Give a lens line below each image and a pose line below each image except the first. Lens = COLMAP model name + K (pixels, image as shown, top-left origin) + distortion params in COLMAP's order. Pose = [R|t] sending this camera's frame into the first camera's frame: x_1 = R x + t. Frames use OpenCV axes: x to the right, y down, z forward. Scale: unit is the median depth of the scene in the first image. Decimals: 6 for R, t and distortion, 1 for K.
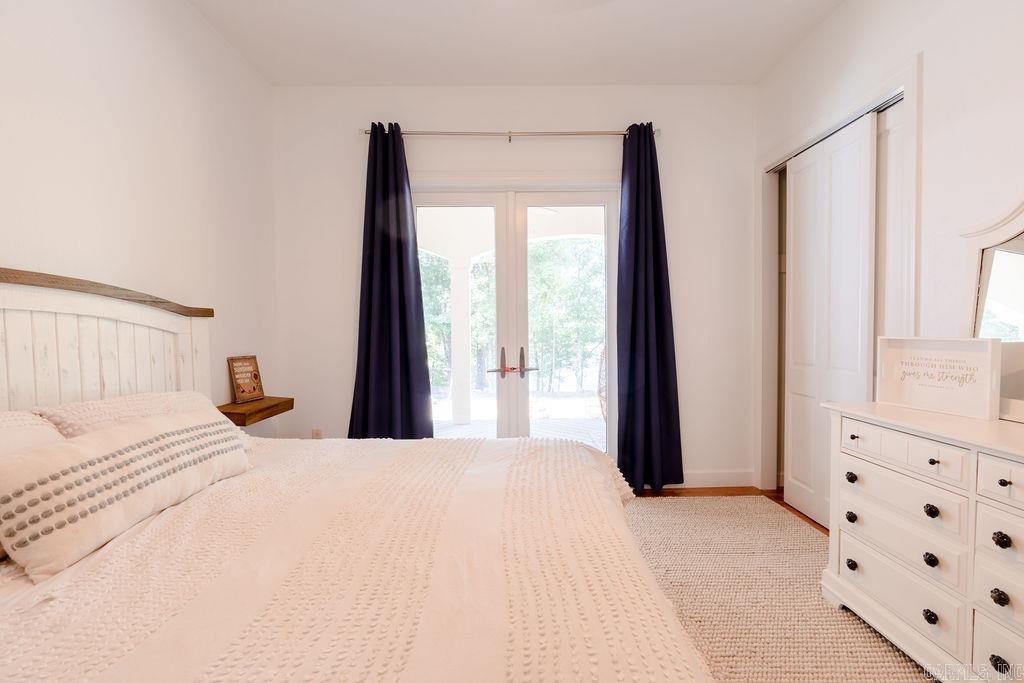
lens RADIAL K [[461.4, 0, 513.4], [0, 461.4, 343.7], [0, 0, 1]] dist [-0.011361, 0.003605]
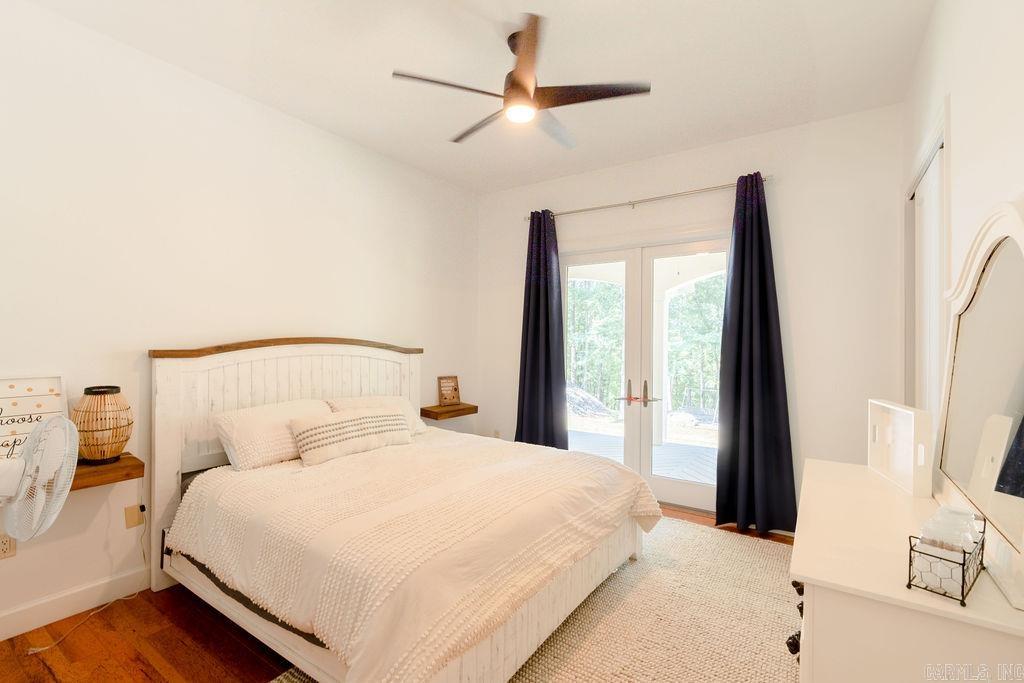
lens RADIAL K [[461.4, 0, 509.9], [0, 461.4, 343.8], [0, 0, 1]] dist [-0.011361, 0.003605]
pose [[0.813138, 0.017137, -0.581818, 0.499409], [-0.035799, 0.999147, -0.020602, -0.058143], [0.580968, 0.037581, 0.813058, -0.165071]]
